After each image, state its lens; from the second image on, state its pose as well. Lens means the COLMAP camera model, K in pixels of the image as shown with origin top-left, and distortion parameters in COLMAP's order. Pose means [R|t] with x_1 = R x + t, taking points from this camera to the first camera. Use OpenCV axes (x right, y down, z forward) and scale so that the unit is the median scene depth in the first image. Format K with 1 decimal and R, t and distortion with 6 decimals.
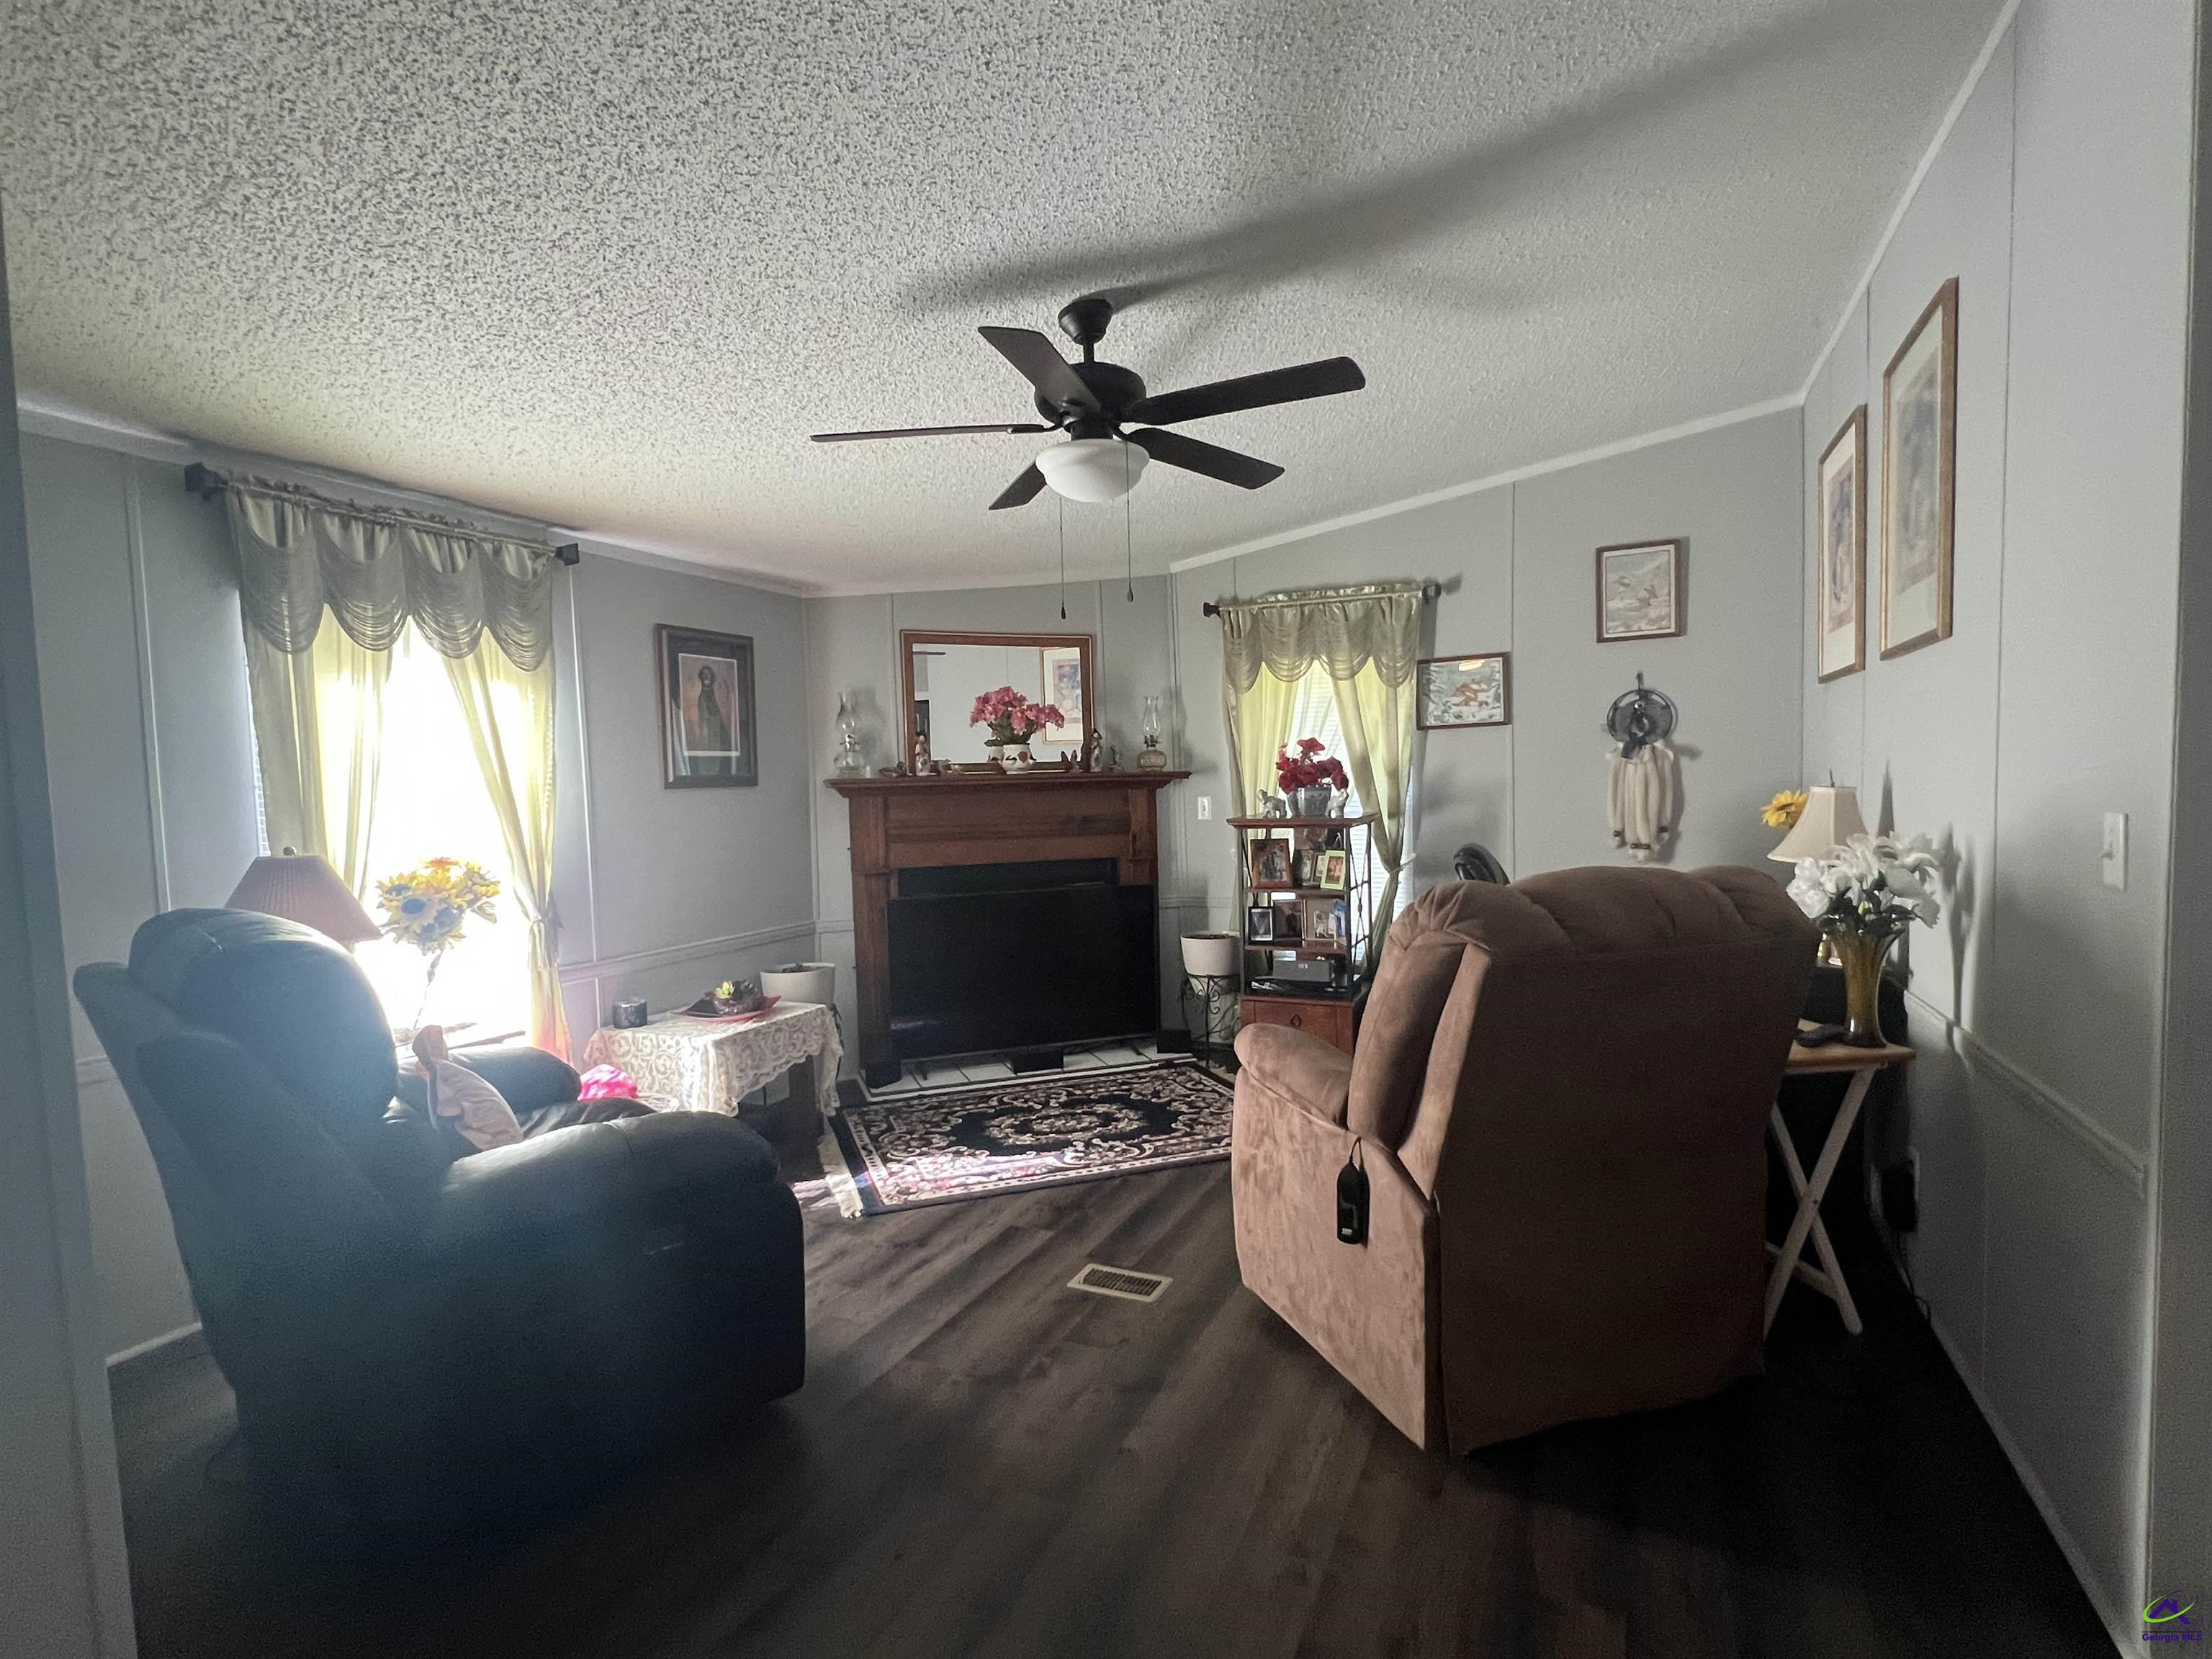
lens RADIAL K [[1096.5, 0, 1108.1], [0, 1096.5, 851.5], [0, 0, 1]] dist [-0.003958, 0.002047]
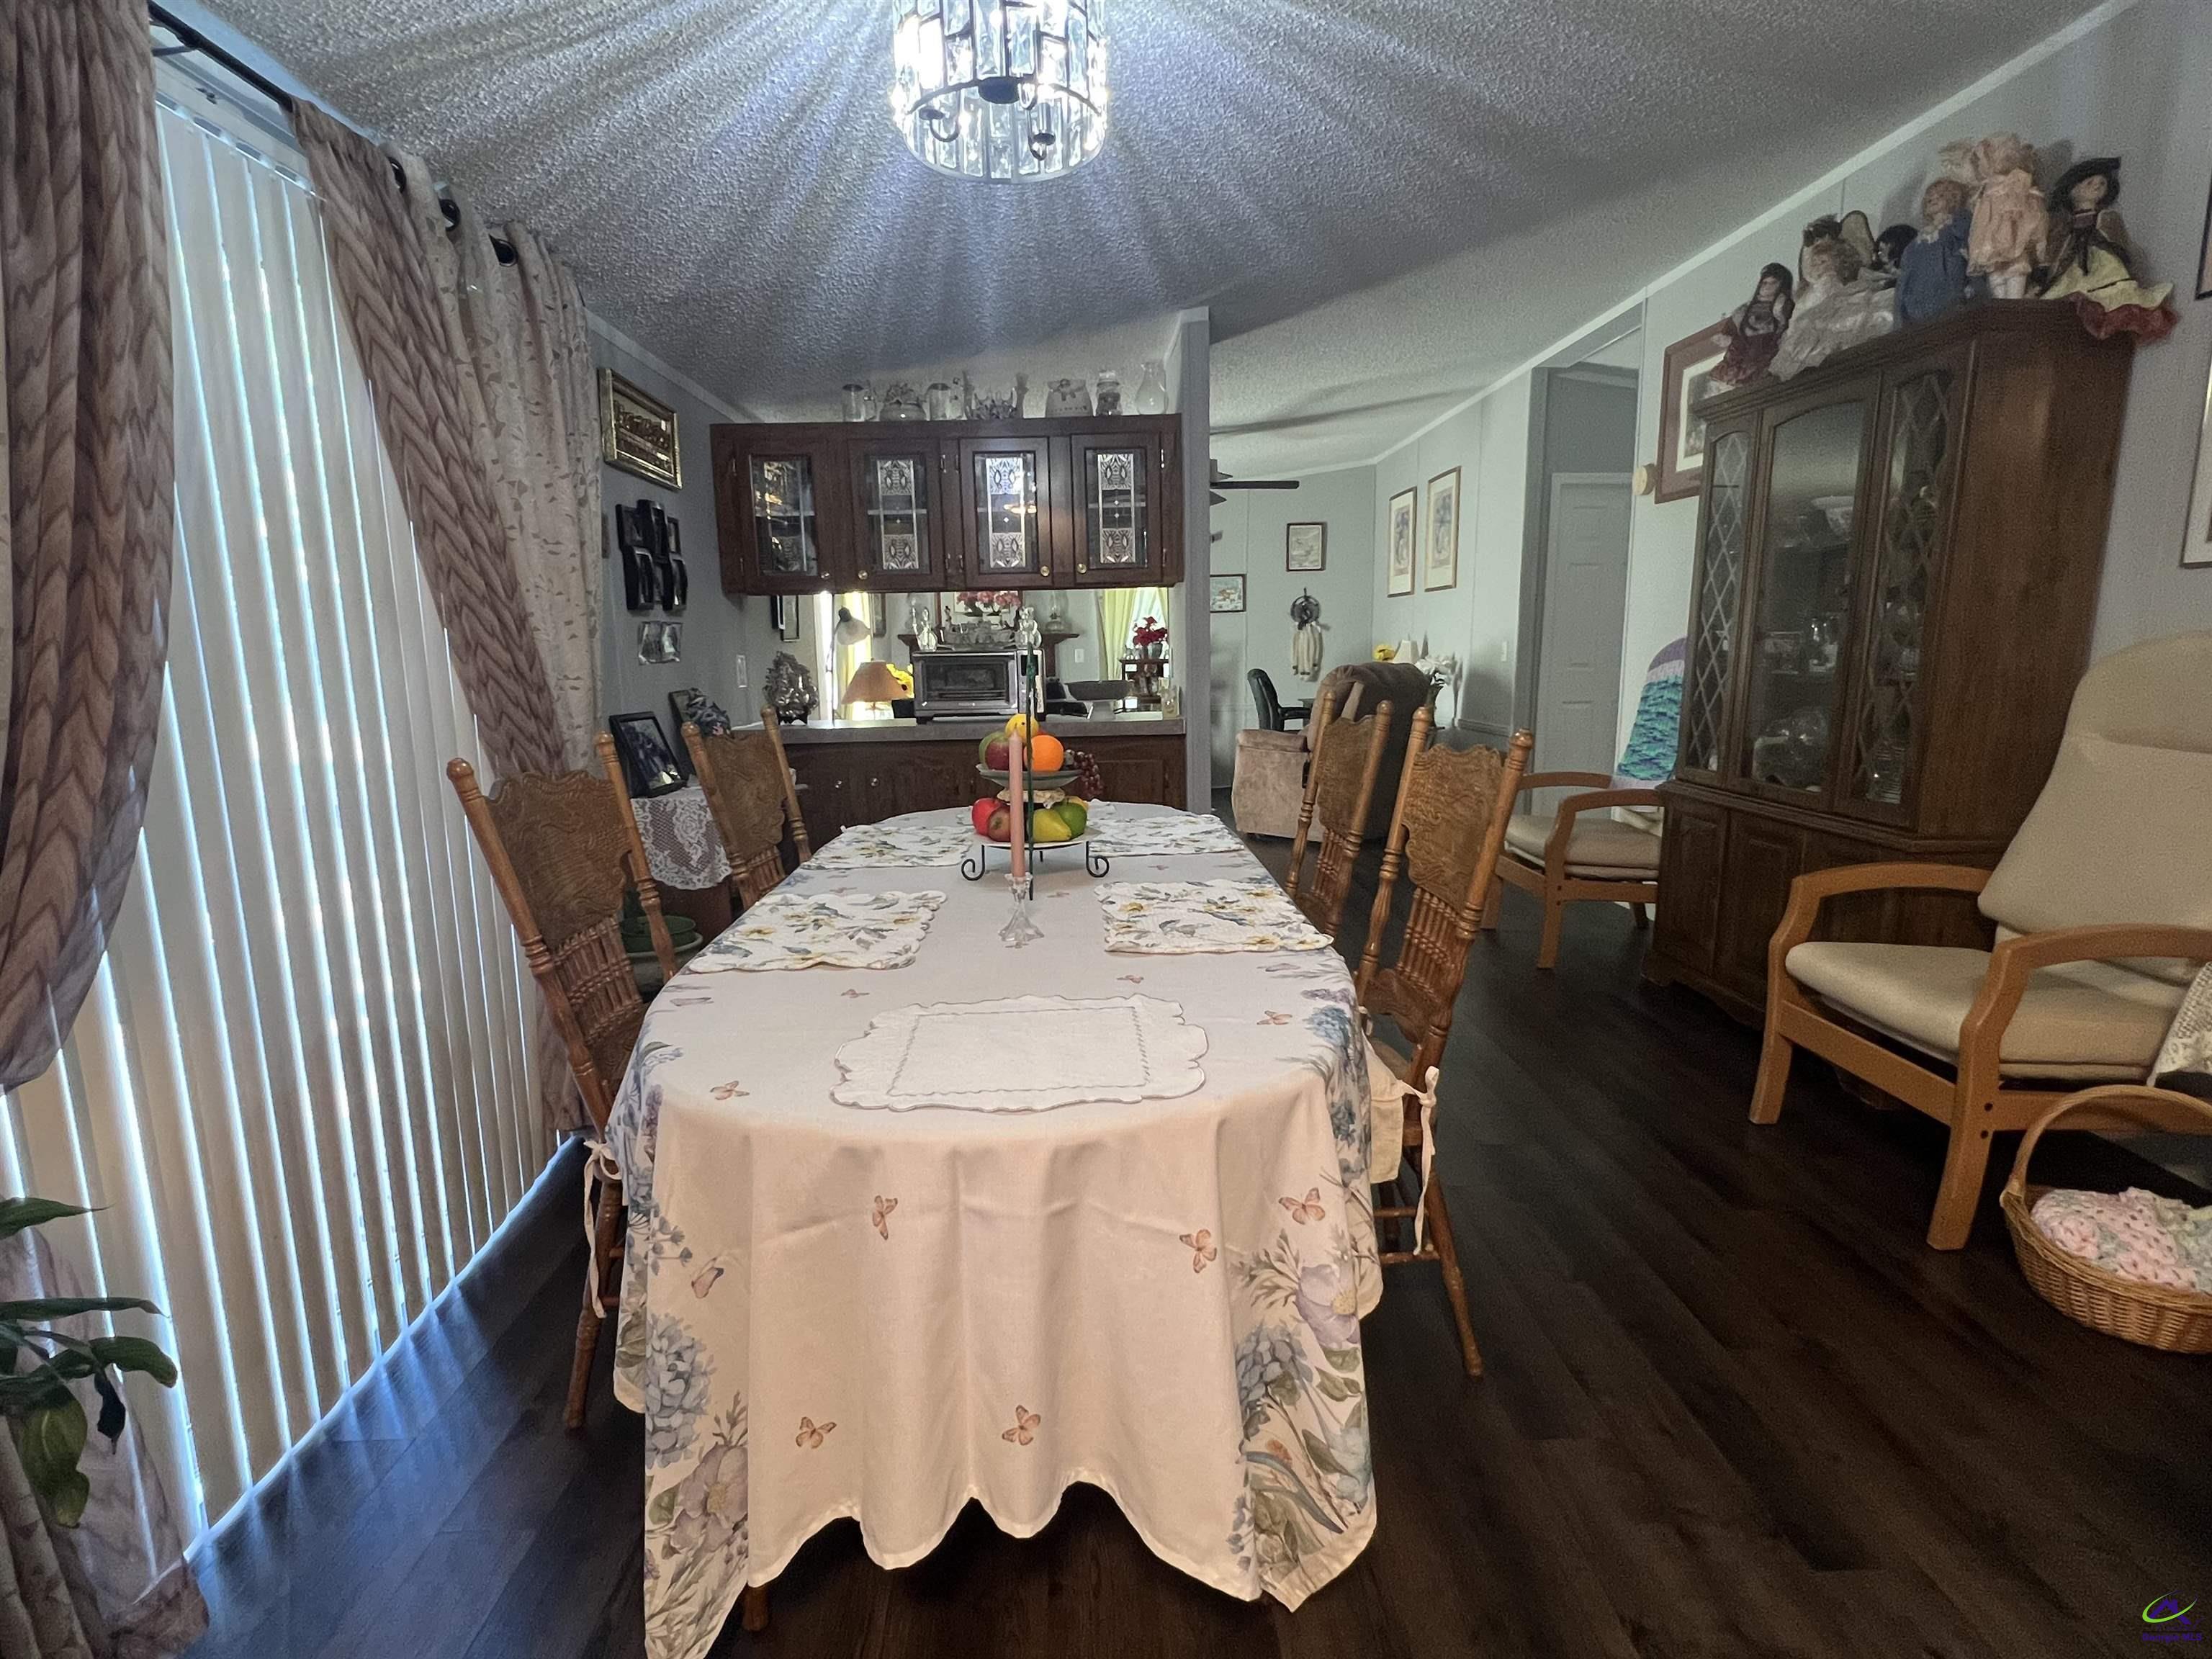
lens RADIAL K [[1096.5, 0, 1099.4], [0, 1096.5, 838.1], [0, 0, 1]] dist [-0.003958, 0.002047]
pose [[0.897694, -0.064616, 0.435856, -0.707060], [0.021786, 0.994488, 0.102563, 0.075718], [-0.440081, -0.082575, 0.894153, -0.632064]]
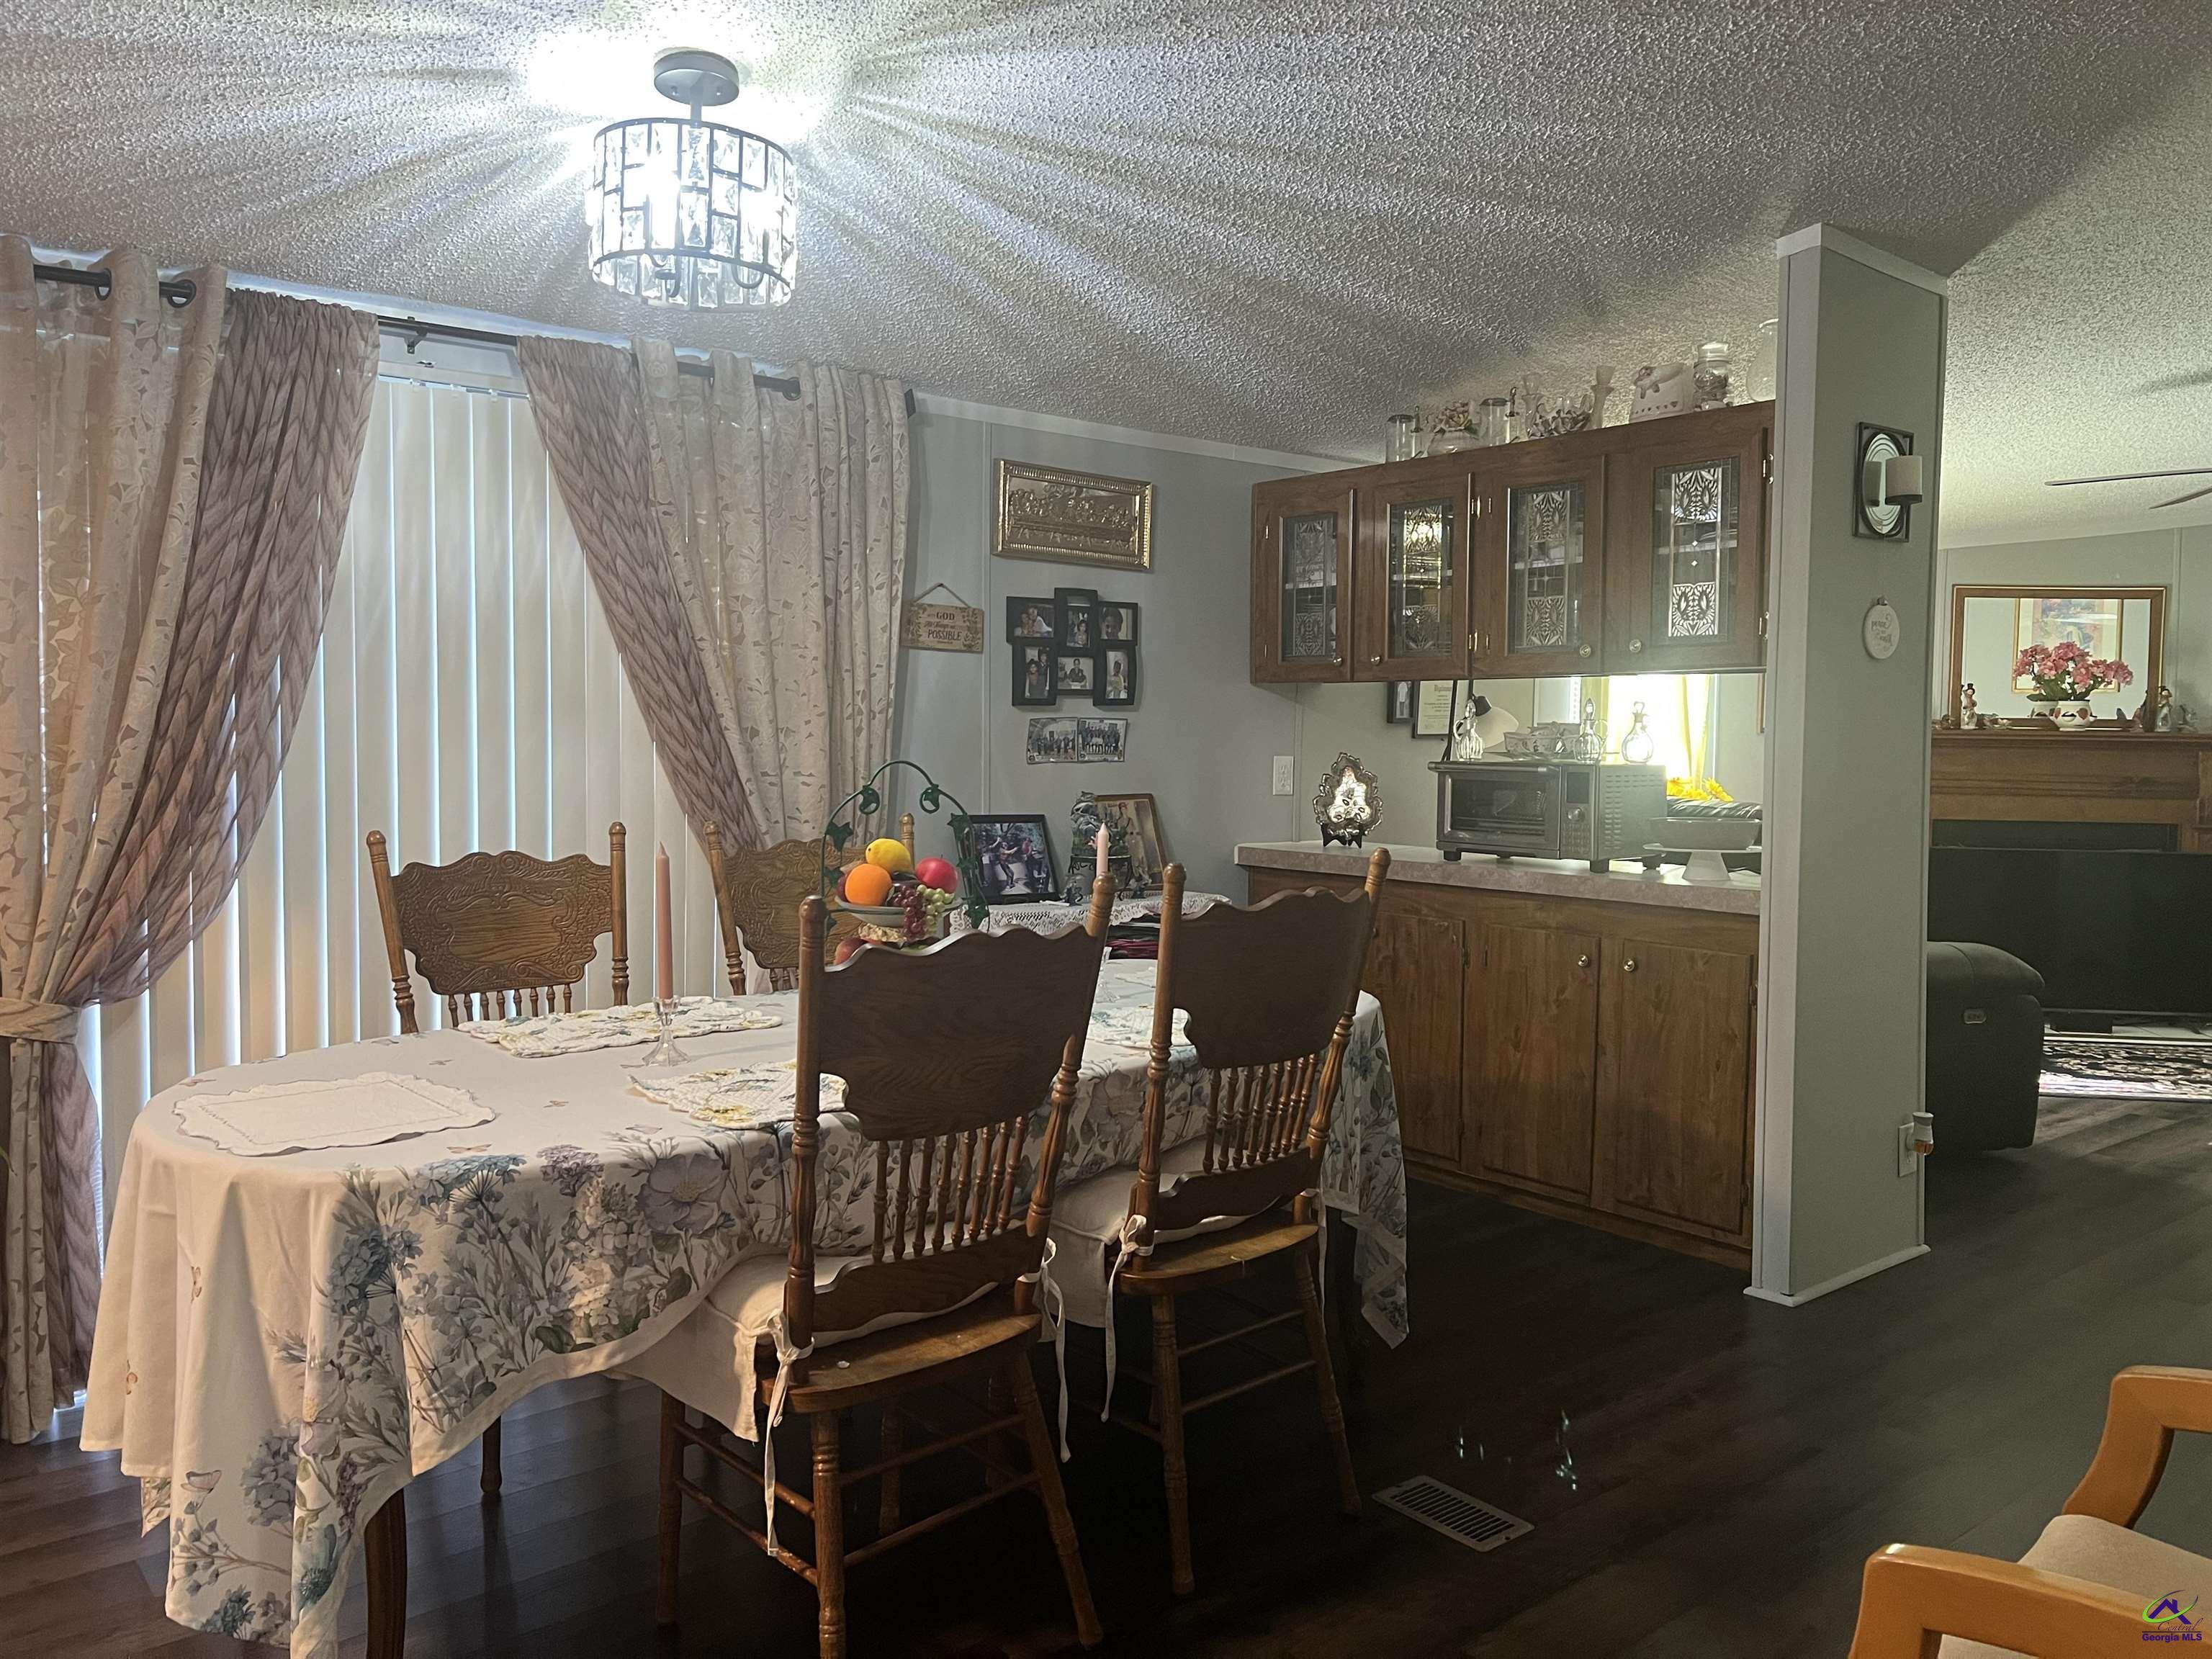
lens RADIAL K [[1667.3, 0, 1111.4], [0, 1667.3, 822.4], [0, 0, 1]] dist [0.007527, -0.005664]
pose [[0.899744, 0.063934, -0.431709, -0.207757], [-0.066018, 0.997767, 0.010174, 0.052725], [0.431395, 0.019347, 0.901956, -0.720566]]
